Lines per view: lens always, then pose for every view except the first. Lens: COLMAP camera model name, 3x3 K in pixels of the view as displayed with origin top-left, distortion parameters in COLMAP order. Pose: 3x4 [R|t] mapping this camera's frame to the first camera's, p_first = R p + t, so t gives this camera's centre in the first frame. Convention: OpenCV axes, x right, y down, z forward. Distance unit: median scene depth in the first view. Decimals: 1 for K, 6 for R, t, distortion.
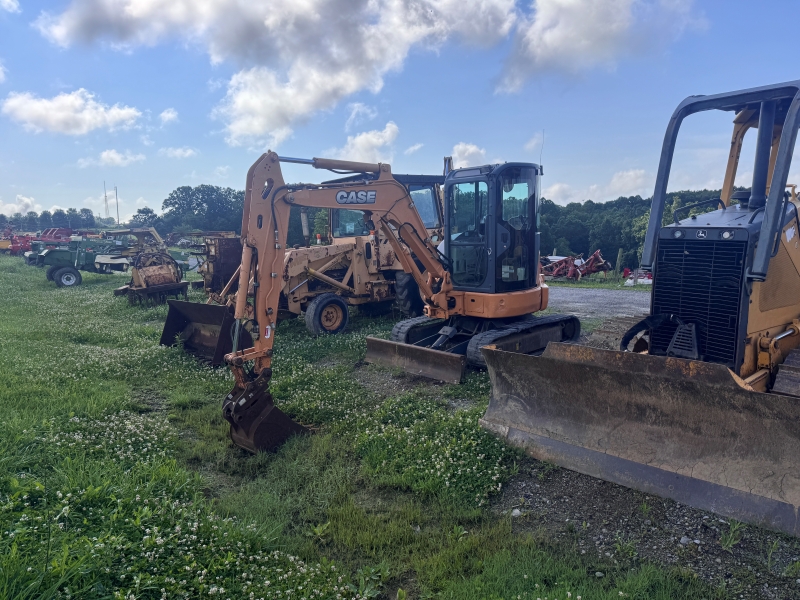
lens RADIAL K [[558.4, 0, 401.8], [0, 558.4, 298.0], [0, 0, 1]] dist [0.115618, -0.129741]
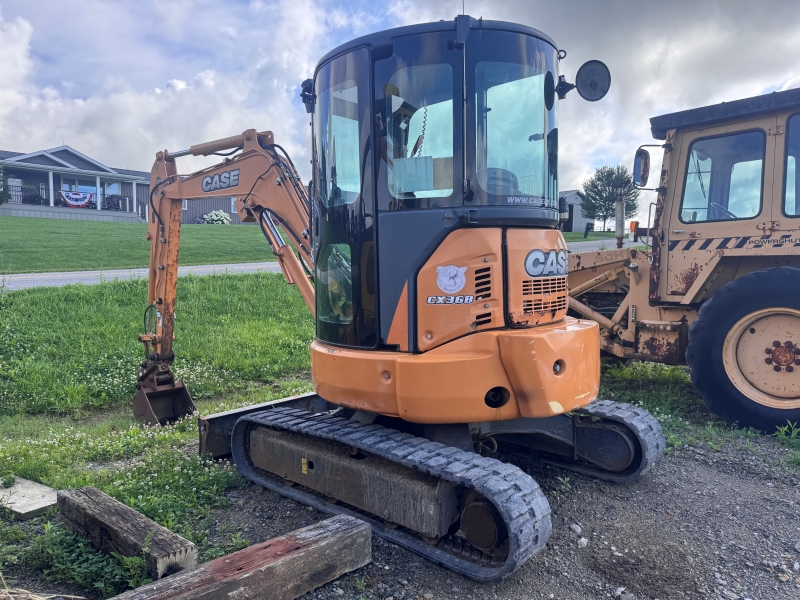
lens RADIAL K [[559.5, 0, 401.0], [0, 559.5, 303.5], [0, 0, 1]] dist [0.121163, -0.152105]
pose [[0.076349, 0.097132, -0.992339, 0.640468], [-0.119696, 0.988939, 0.087590, -0.090593], [0.989871, 0.112091, 0.087131, 1.006811]]
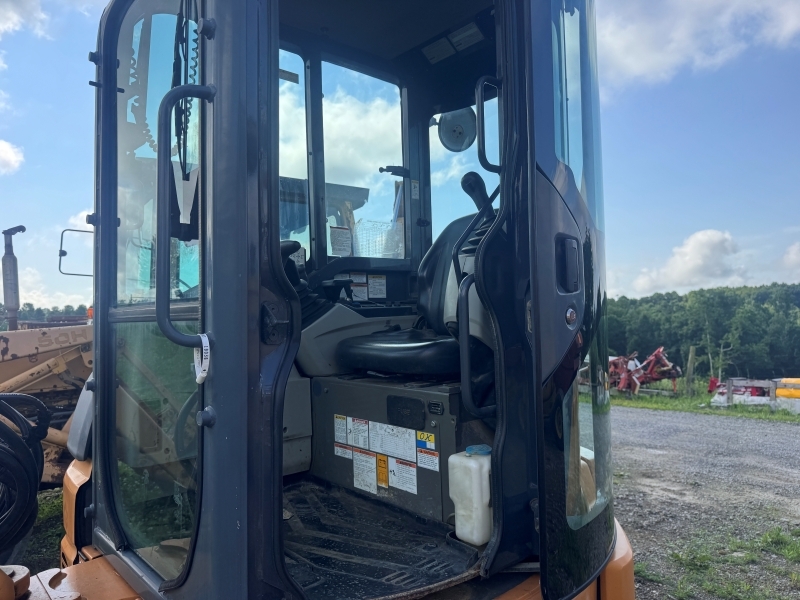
lens RADIAL K [[573.3, 0, 400.0], [0, 573.3, 300.0], [0, 0, 1]] dist [-0.007729, 0.003155]
pose [[0.998453, 0.004766, -0.055403, 0.205303], [-0.013714, 0.986649, -0.162283, -0.072870], [0.053890, 0.162792, 0.985188, 0.839868]]
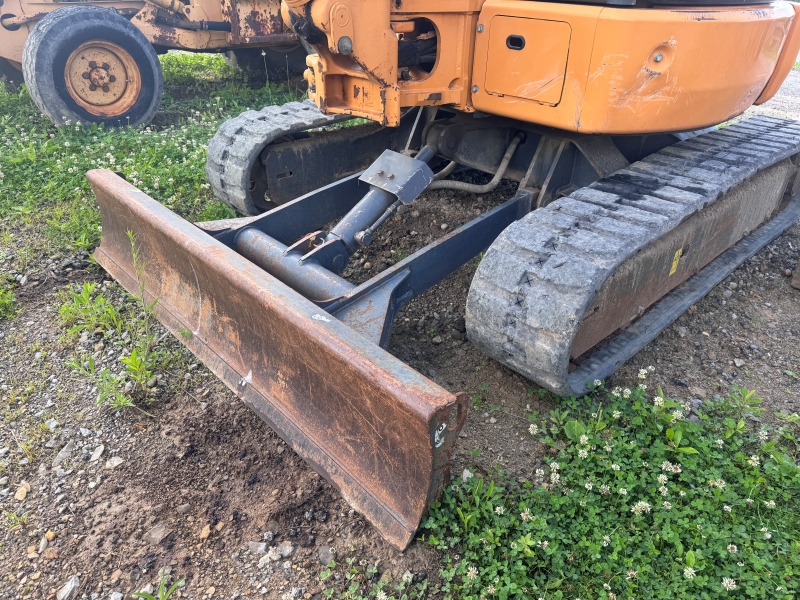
lens RADIAL K [[567.2, 0, 405.9], [0, 567.2, 303.4], [0, 0, 1]] dist [0.045326, -0.061306]
pose [[0.997757, 0.044371, 0.050130, 0.077706], [-0.060477, 0.918545, 0.390664, 0.013710], [-0.028713, -0.392819, 0.919167, 0.758379]]
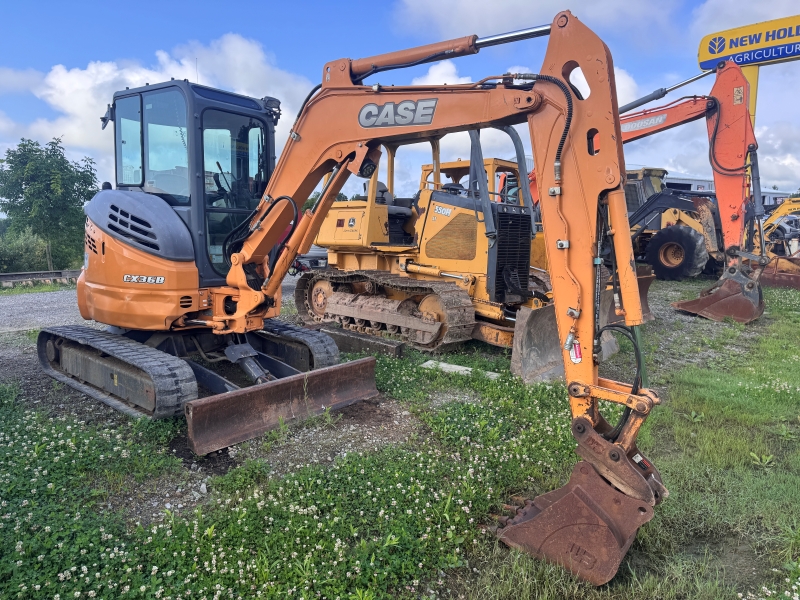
lens RADIAL K [[558.7, 0, 400.0], [0, 558.7, 300.0], [0, 0, 1]] dist [0.096409, -0.128929]
pose [[-0.147870, -0.103727, 0.983552, -0.560457], [0.107984, 0.986846, 0.120309, -0.053814], [-0.983094, 0.123998, -0.134724, 0.925070]]
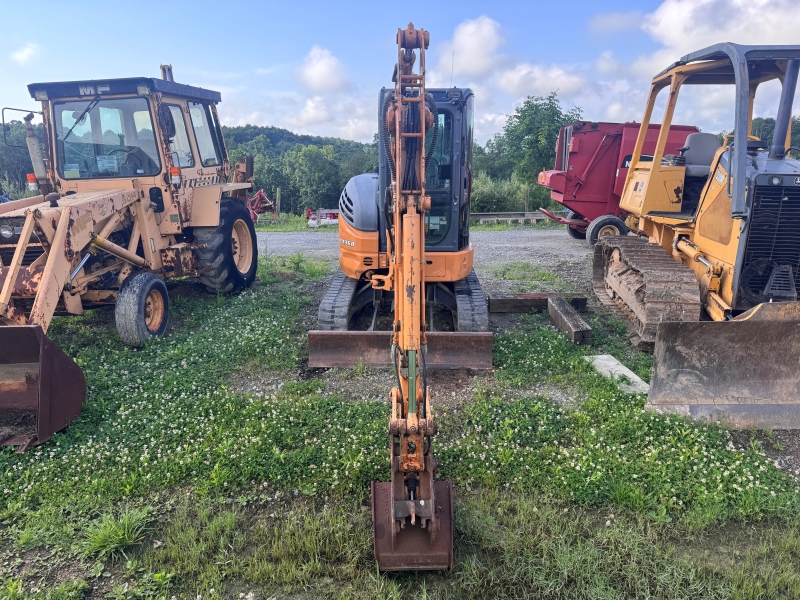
lens RADIAL K [[559.5, 0, 401.0], [0, 559.5, 303.5], [0, 0, 1]] dist [0.121163, -0.152105]
pose [[0.707825, -0.158704, 0.688329, -0.471166], [0.074970, 0.985809, 0.150199, -0.062246], [-0.702398, -0.054710, 0.709678, 0.453906]]
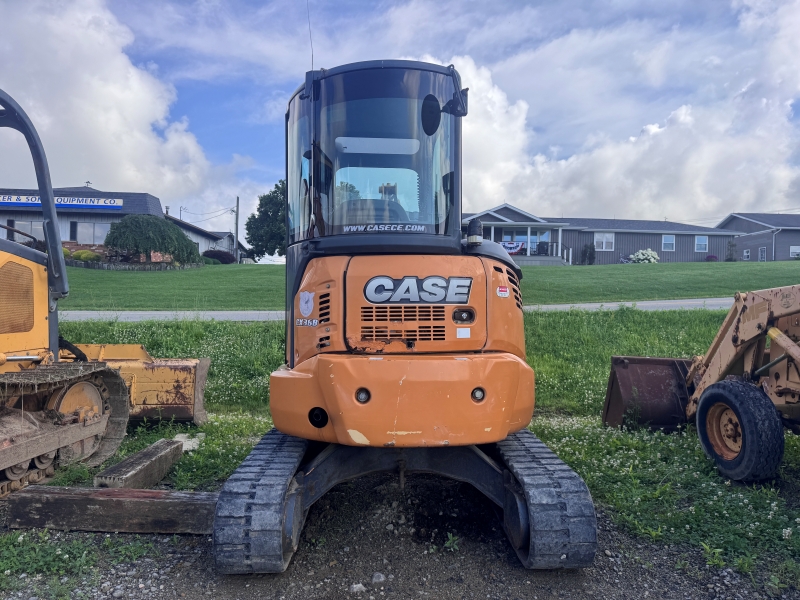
lens RADIAL K [[558.4, 0, 401.8], [0, 558.4, 298.0], [0, 0, 1]] dist [0.115618, -0.129741]
pose [[-0.649303, 0.013810, -0.760404, 0.535688], [-0.086360, 0.992029, 0.091758, -0.126749], [0.755611, 0.125247, -0.642935, 1.397068]]
